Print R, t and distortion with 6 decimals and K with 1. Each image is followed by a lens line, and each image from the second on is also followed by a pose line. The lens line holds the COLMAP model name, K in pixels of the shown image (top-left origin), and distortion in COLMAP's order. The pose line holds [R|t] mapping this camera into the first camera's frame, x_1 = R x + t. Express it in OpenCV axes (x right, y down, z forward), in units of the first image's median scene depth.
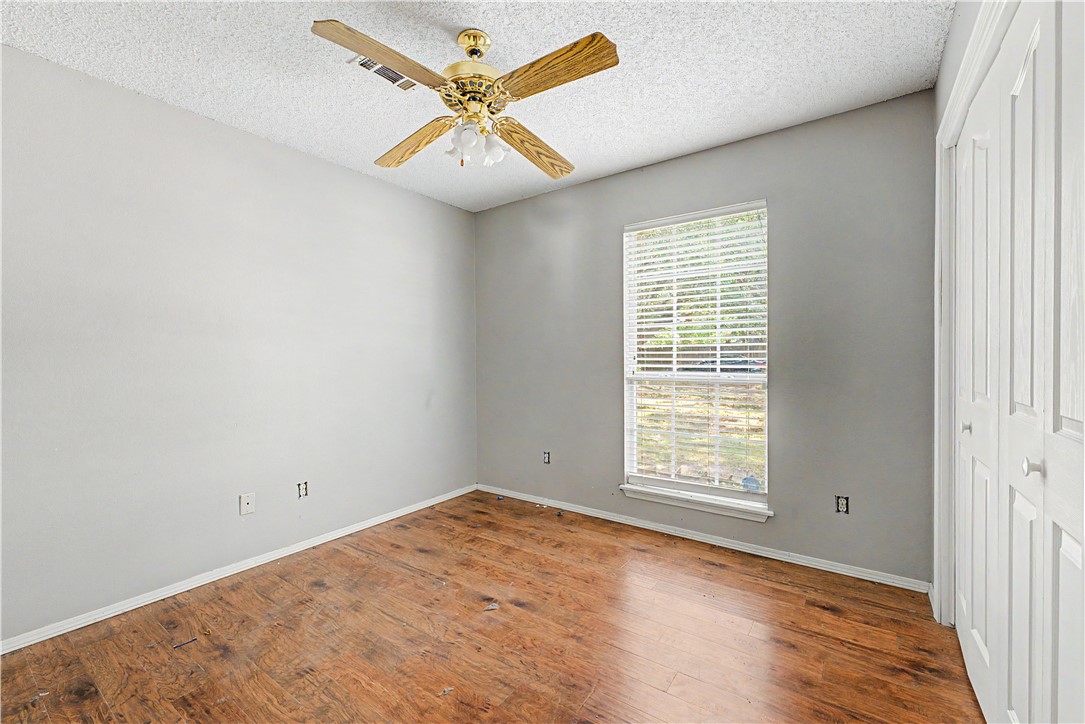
lens RADIAL K [[439.6, 0, 537.8], [0, 439.6, 363.9], [0, 0, 1]] dist [0.001061, 0.000243]
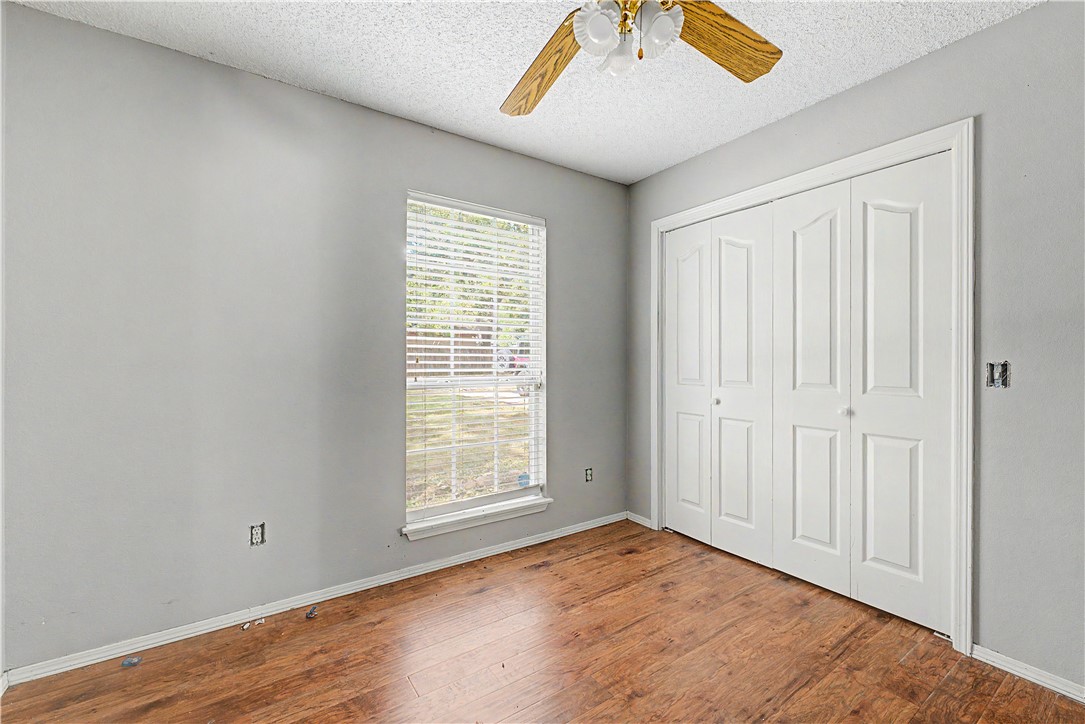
lens RADIAL K [[458.8, 0, 542.1], [0, 458.8, 360.5], [0, 0, 1]] dist [0.002148, 0.000095]
pose [[0.347347, -0.003625, 0.937730, -0.530894], [0.010761, 0.999942, -0.000121, -0.013599], [-0.937675, 0.010133, 0.347366, 0.568549]]
